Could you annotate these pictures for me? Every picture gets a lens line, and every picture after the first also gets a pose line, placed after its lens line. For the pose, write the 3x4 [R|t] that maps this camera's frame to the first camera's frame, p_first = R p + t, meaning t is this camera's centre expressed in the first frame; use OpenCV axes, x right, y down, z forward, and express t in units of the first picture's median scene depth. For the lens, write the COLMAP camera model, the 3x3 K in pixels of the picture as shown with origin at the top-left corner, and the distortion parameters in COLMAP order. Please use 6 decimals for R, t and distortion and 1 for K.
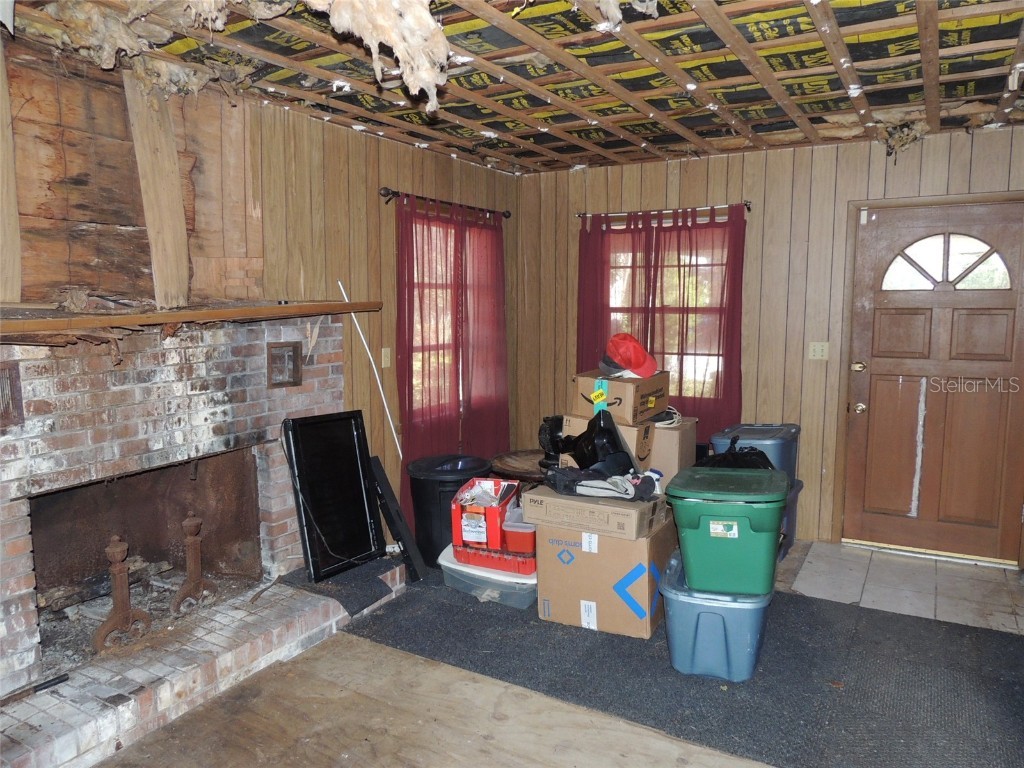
lens RADIAL K [[728.7, 0, 517.7], [0, 728.7, 387.6], [0, 0, 1]] dist [-0.027140, 0.010081]
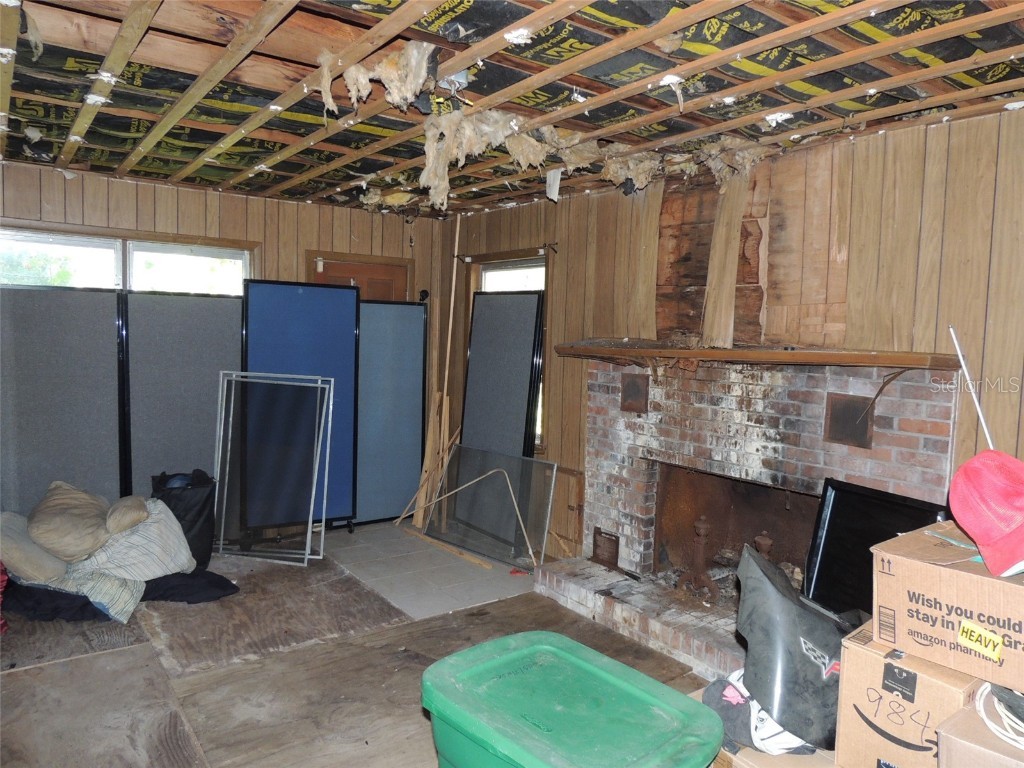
lens RADIAL K [[728.7, 0, 517.1], [0, 728.7, 390.9], [0, 0, 1]] dist [-0.027140, 0.010081]
pose [[-0.405380, 0.070897, -0.911395, 0.763730], [-0.141551, 0.980095, 0.139201, -0.154644], [0.903123, 0.185438, -0.387275, 1.122226]]
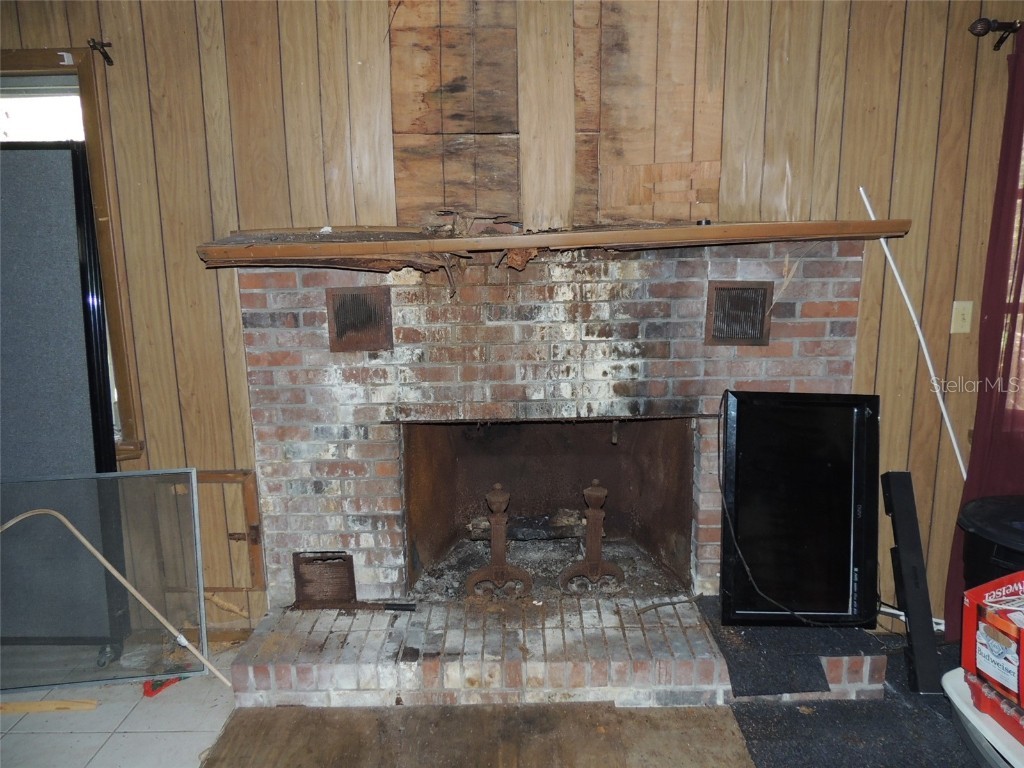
lens RADIAL K [[728.7, 0, 511.1], [0, 728.7, 385.6], [0, 0, 1]] dist [-0.027140, 0.010081]
pose [[0.488791, 0.162720, -0.857091, 0.216975], [-0.093177, 0.986569, 0.134164, -0.042444], [0.867411, 0.014283, 0.497388, 0.530386]]
